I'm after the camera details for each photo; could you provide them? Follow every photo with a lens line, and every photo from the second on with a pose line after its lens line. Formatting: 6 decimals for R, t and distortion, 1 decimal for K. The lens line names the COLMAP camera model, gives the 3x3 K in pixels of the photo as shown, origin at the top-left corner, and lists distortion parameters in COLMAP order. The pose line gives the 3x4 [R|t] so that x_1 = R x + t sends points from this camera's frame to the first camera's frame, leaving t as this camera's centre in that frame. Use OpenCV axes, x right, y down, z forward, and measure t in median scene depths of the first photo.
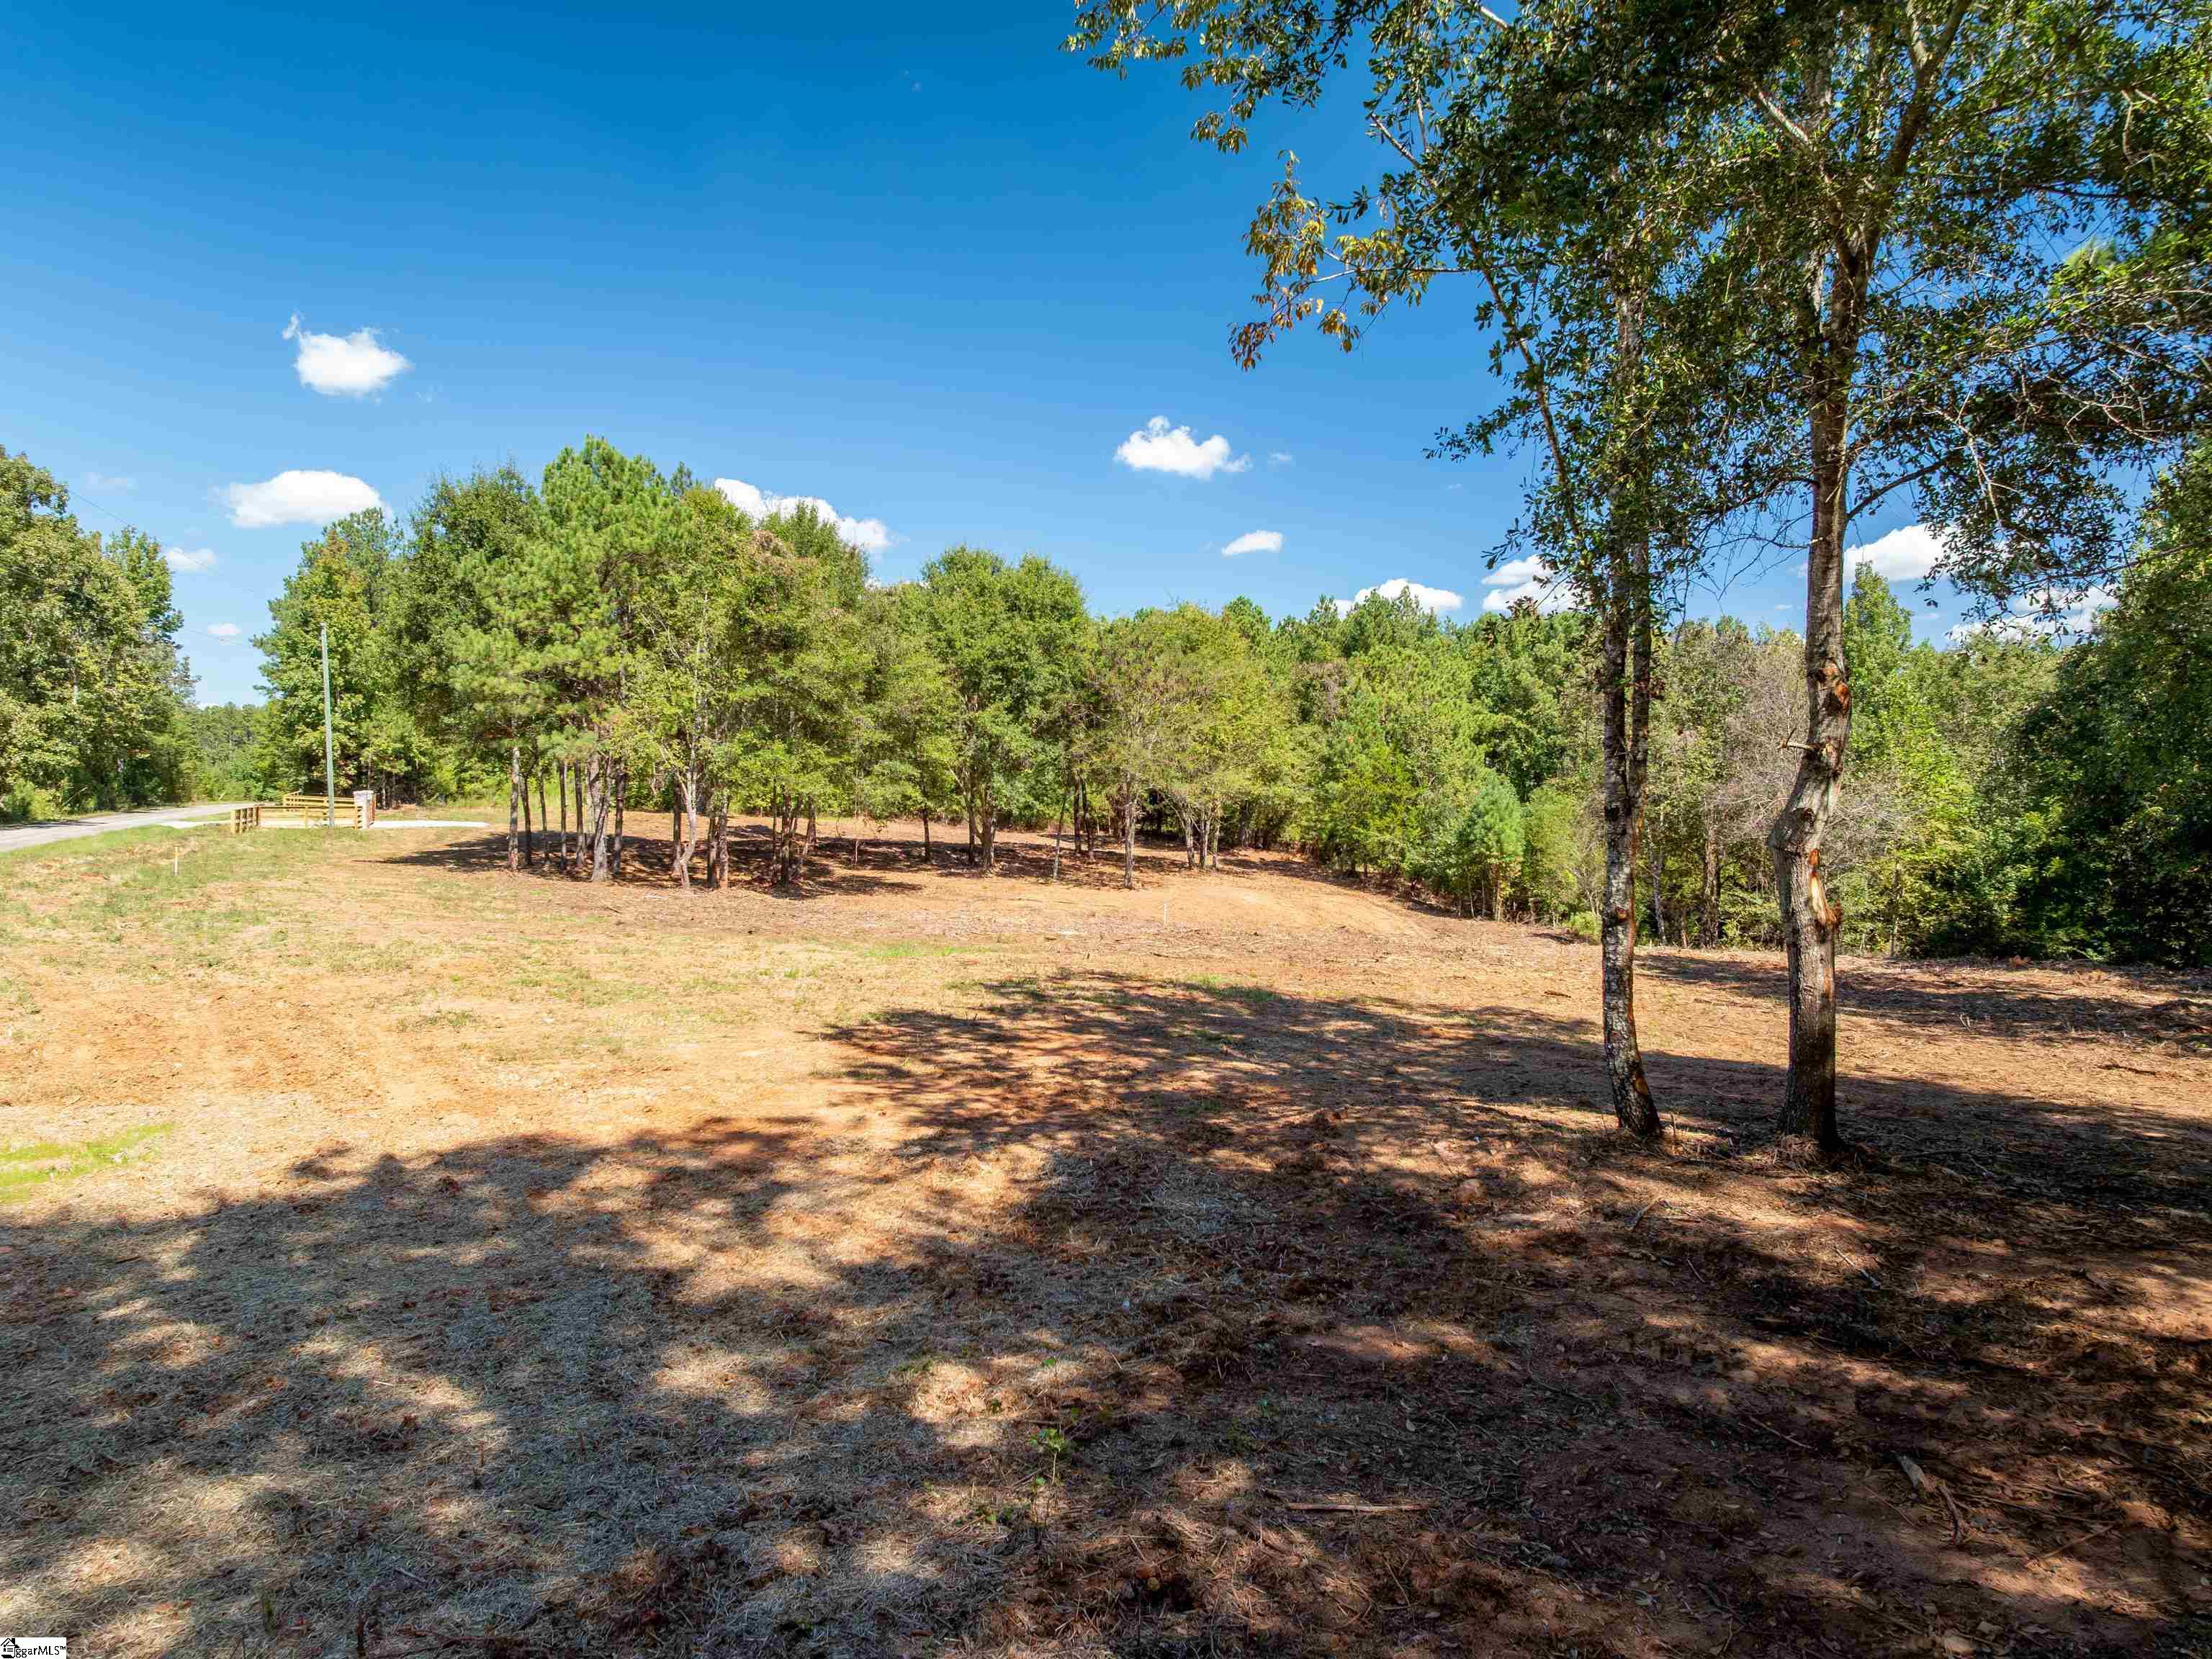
lens RADIAL K [[1533.6, 0, 1106.0], [0, 1533.6, 829.5], [0, 0, 1]] dist [-0.000218, 0.000487]
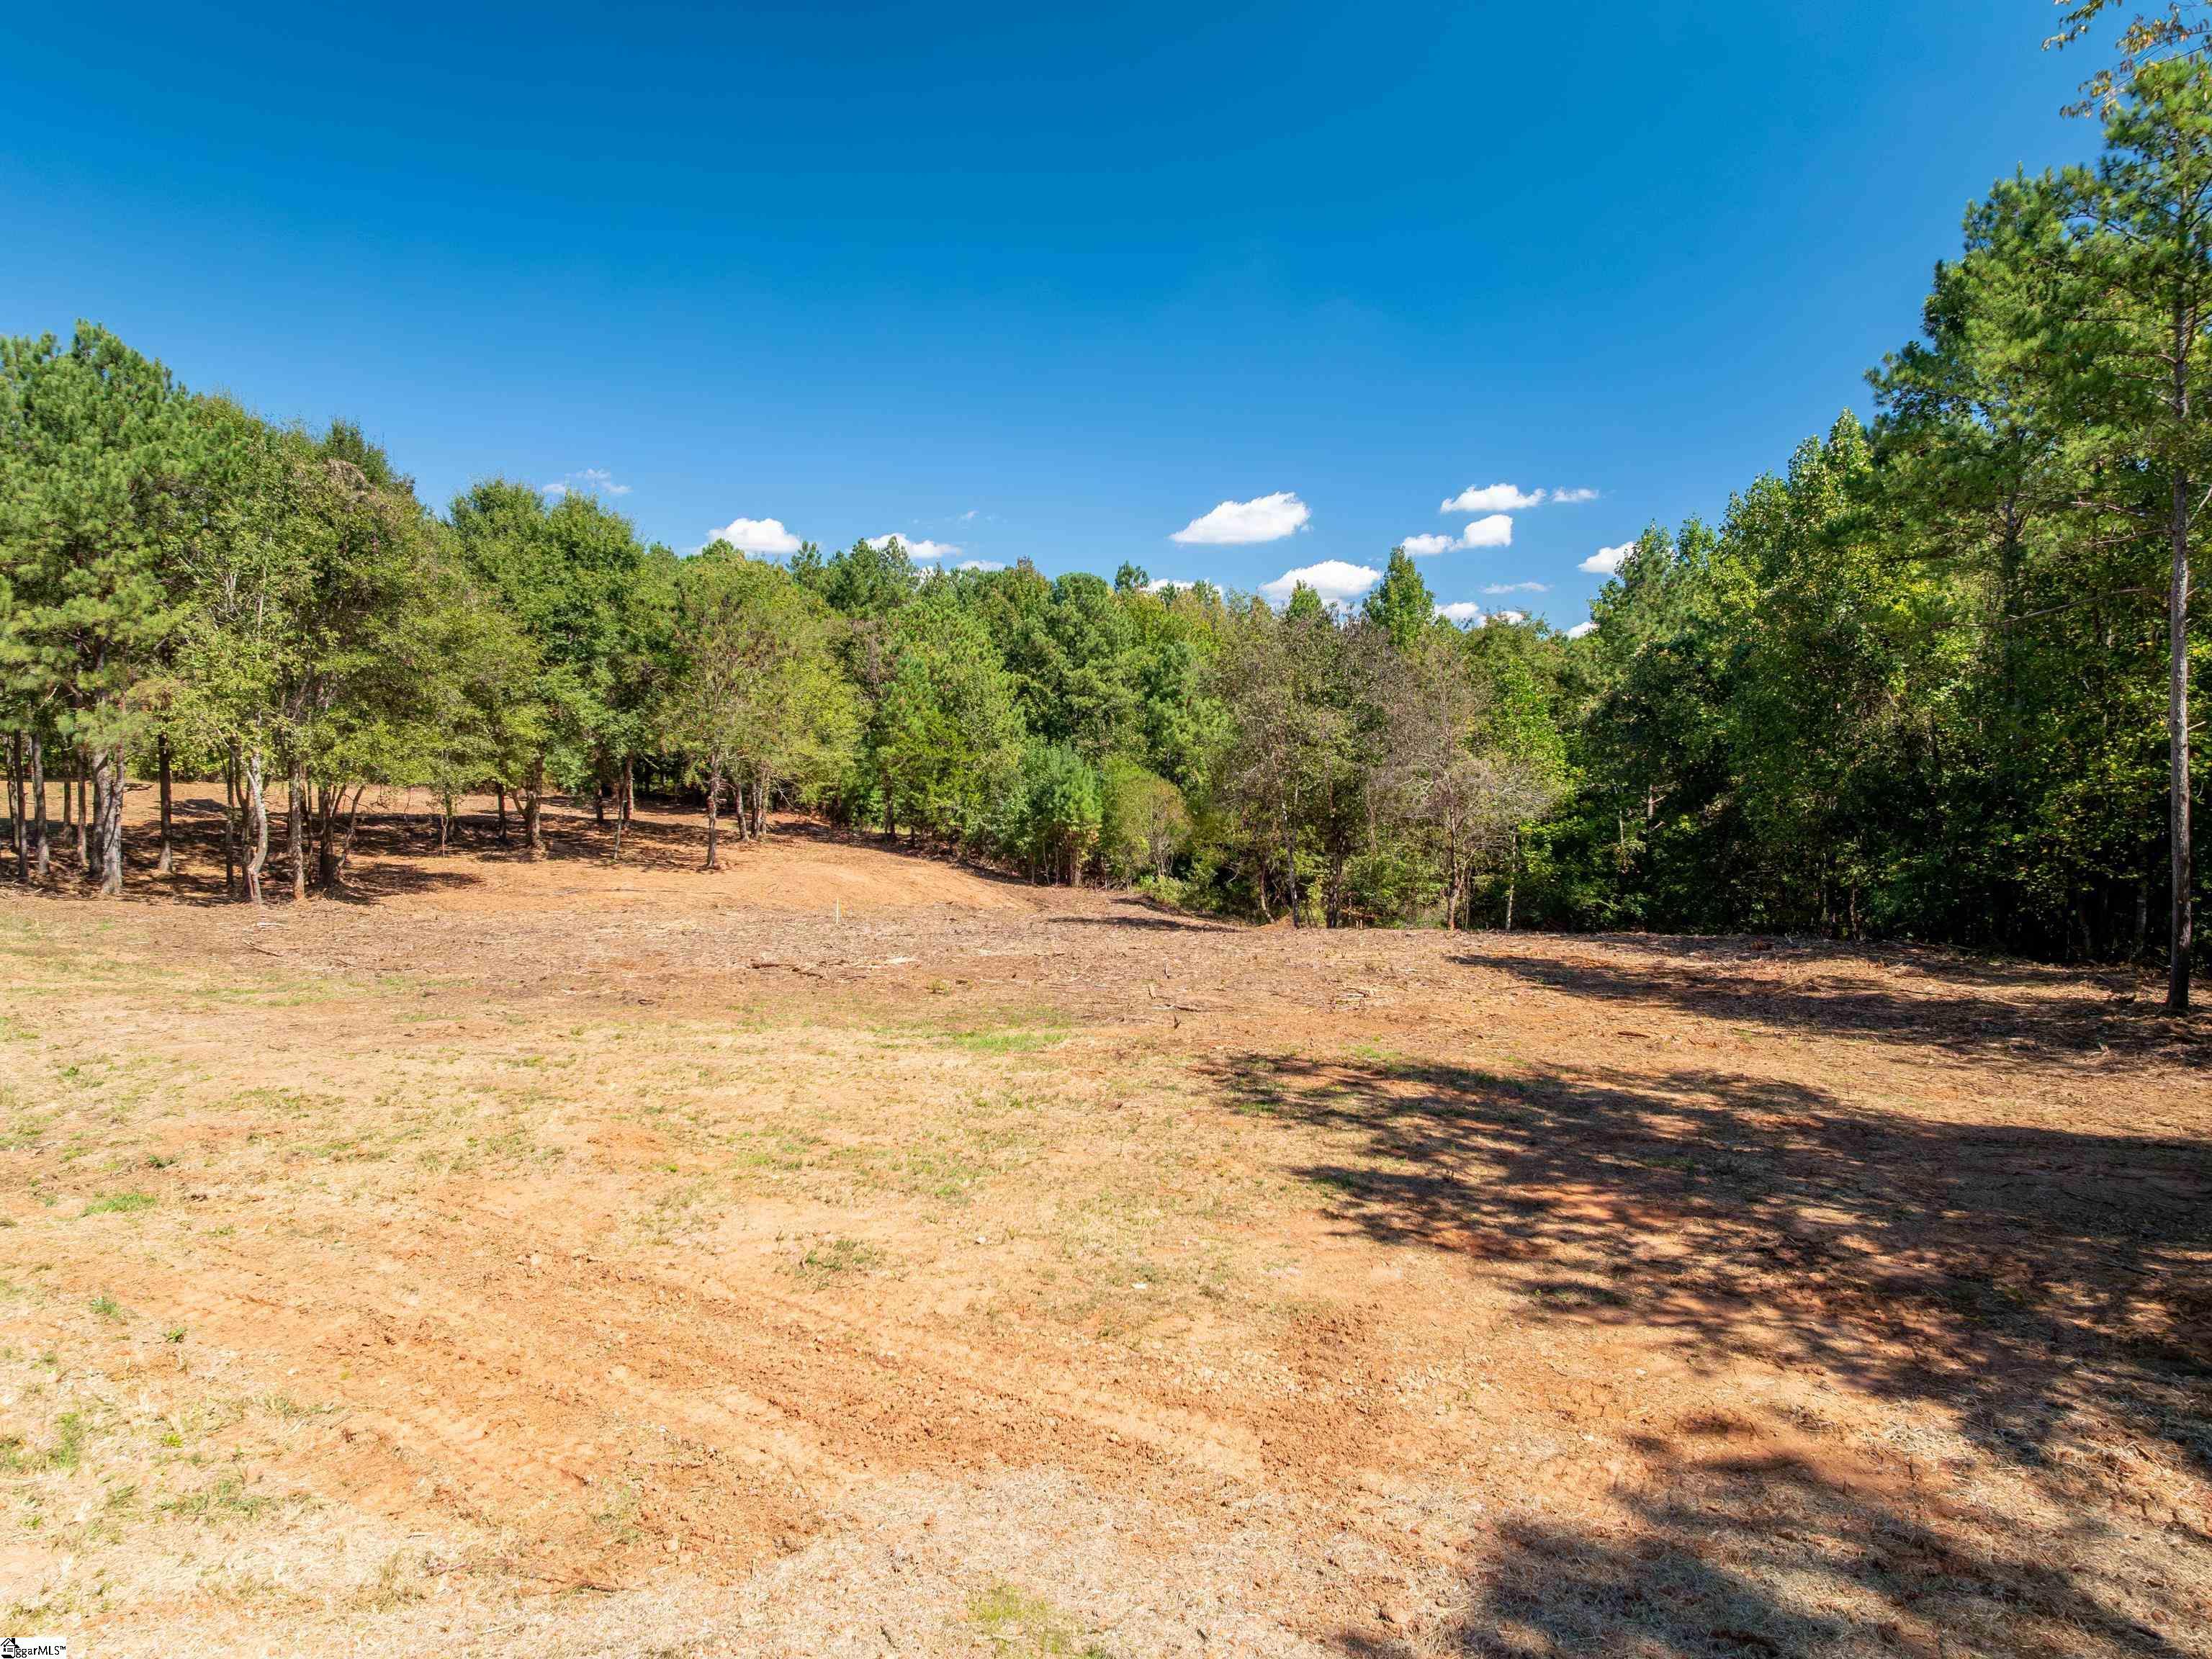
lens RADIAL K [[1537.0, 0, 1106.0], [0, 1537.0, 829.5], [0, 0, 1]] dist [-0.043835, 0.002659]
pose [[0.917387, -0.024227, 0.397257, -0.128573], [0.007342, 0.999006, 0.043971, -0.022992], [-0.397927, -0.037422, 0.916653, 0.065653]]
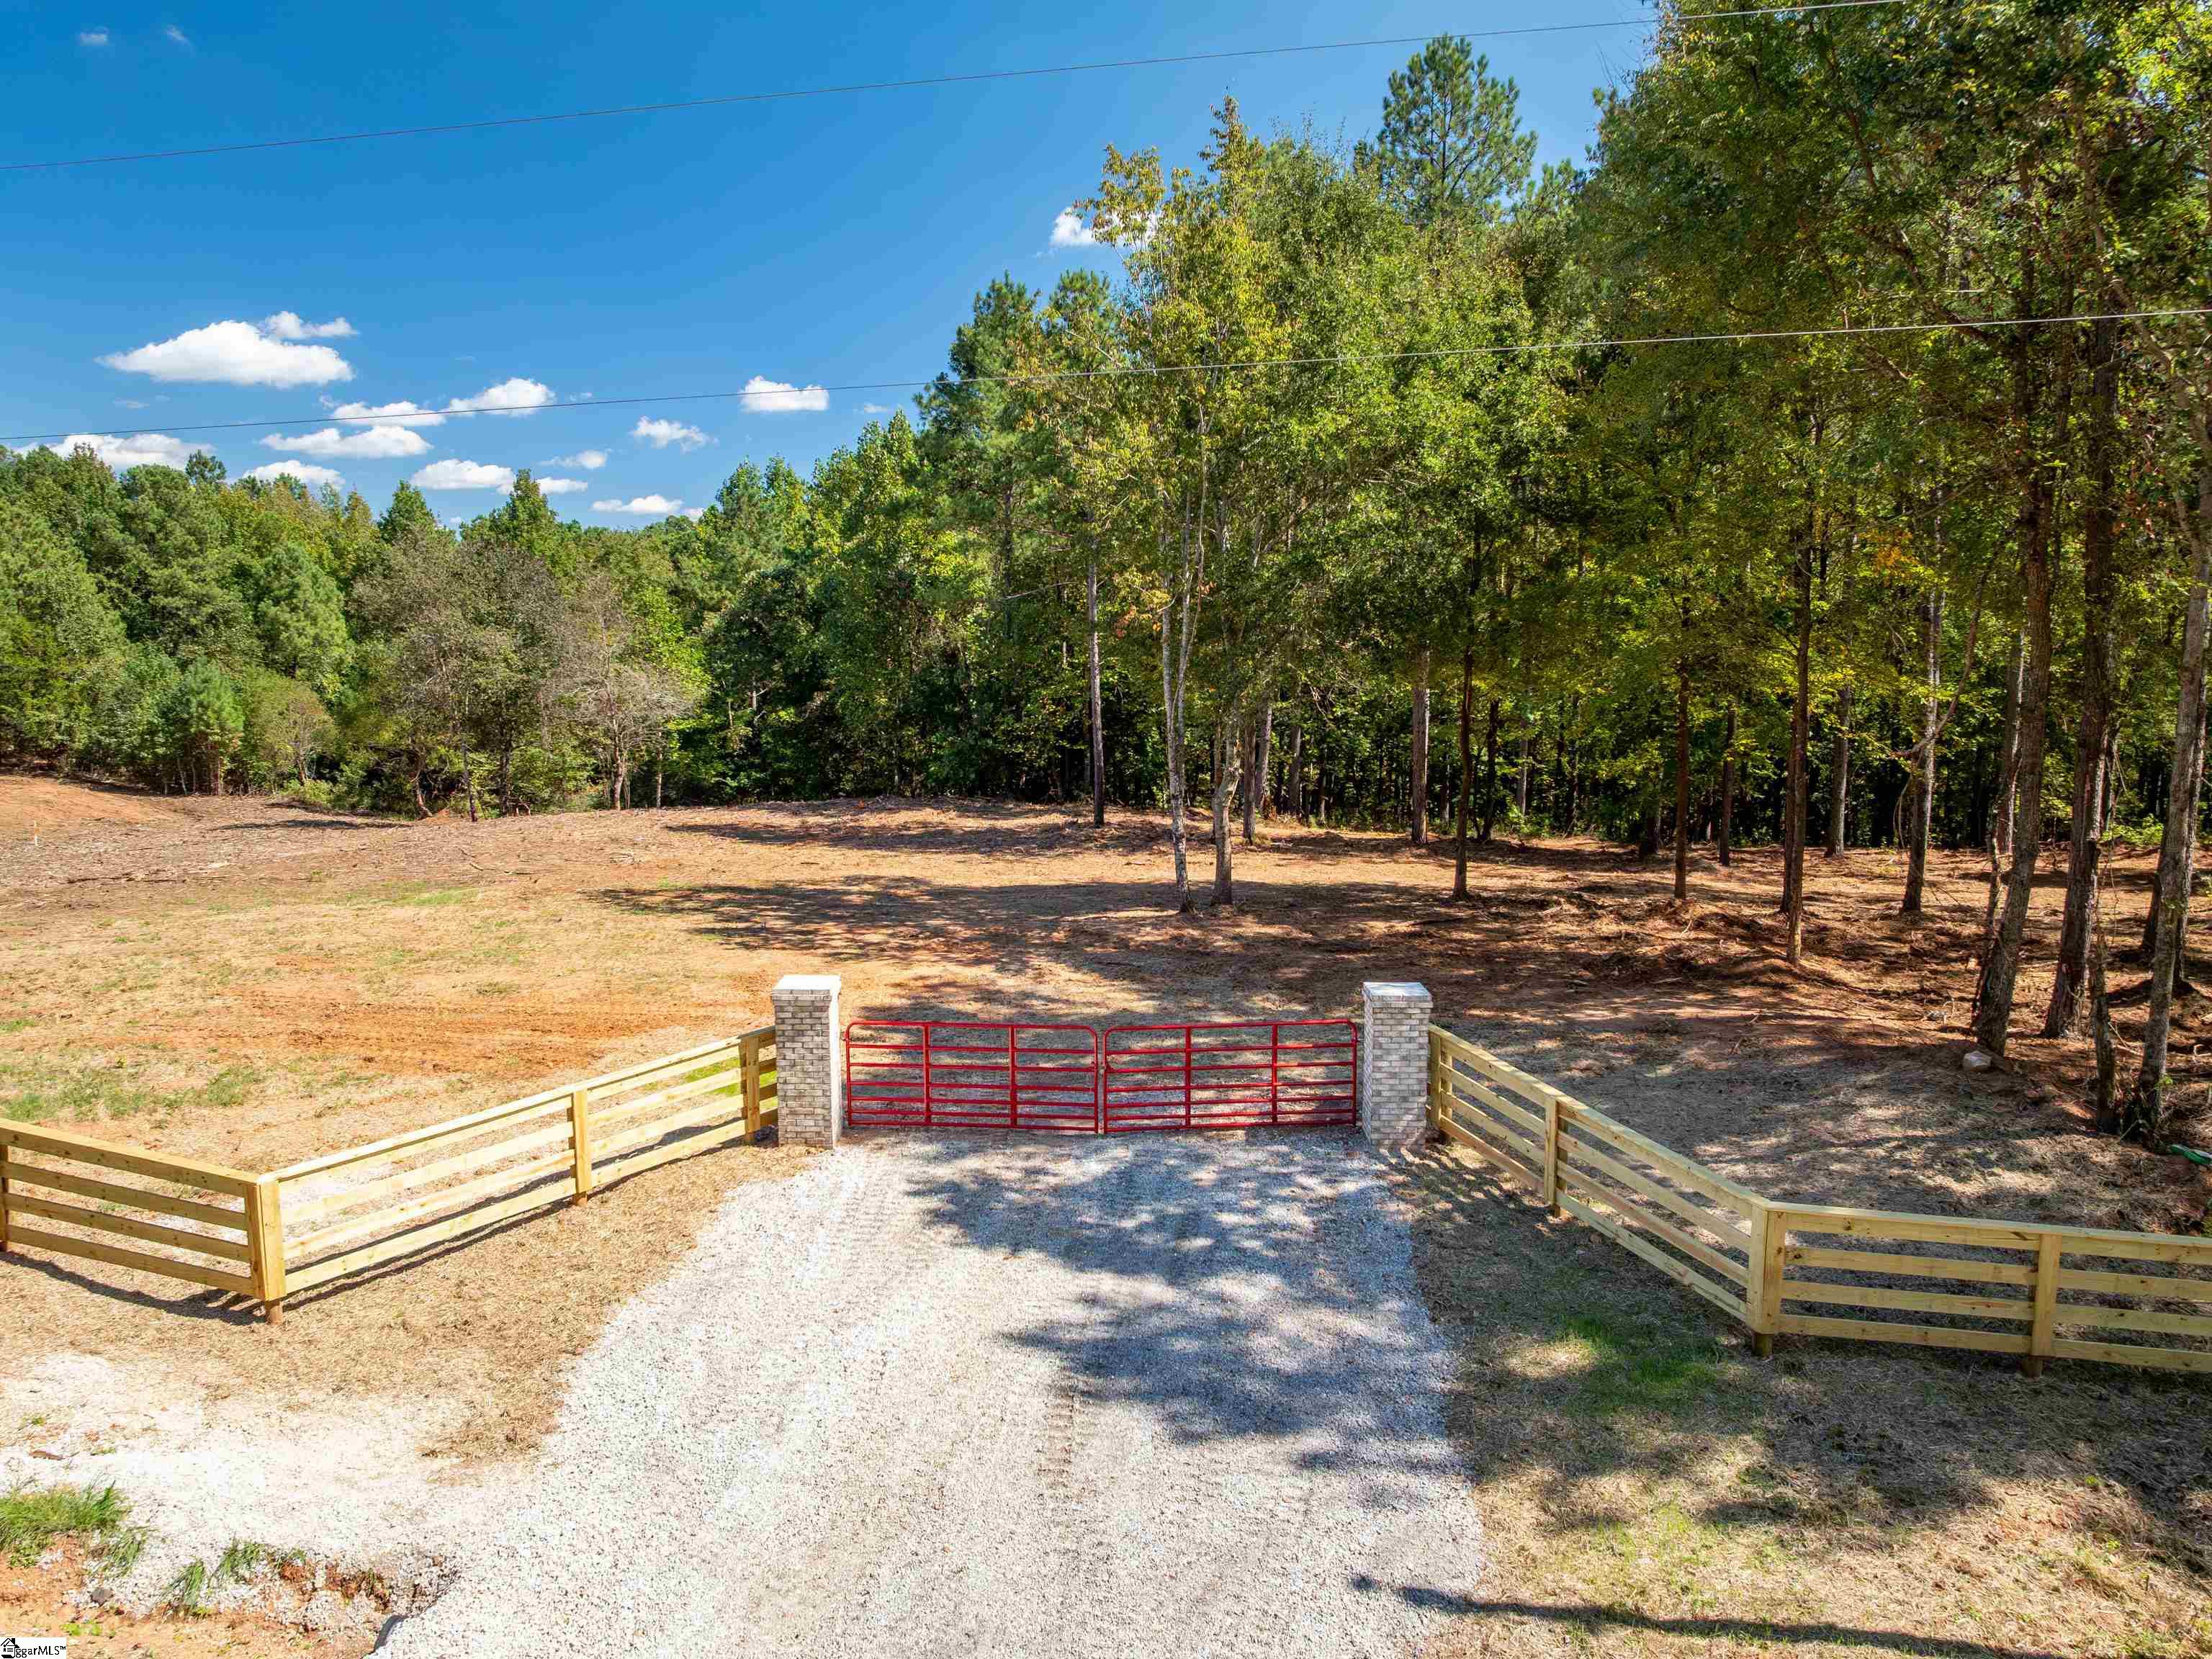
lens RADIAL K [[1537.0, 0, 1106.0], [0, 1537.0, 829.5], [0, 0, 1]] dist [-0.043835, 0.002659]
pose [[0.537281, -0.116647, 0.835298, -0.277910], [0.012538, 0.991385, 0.130379, -0.042993], [-0.843310, -0.059577, 0.534115, -0.046847]]
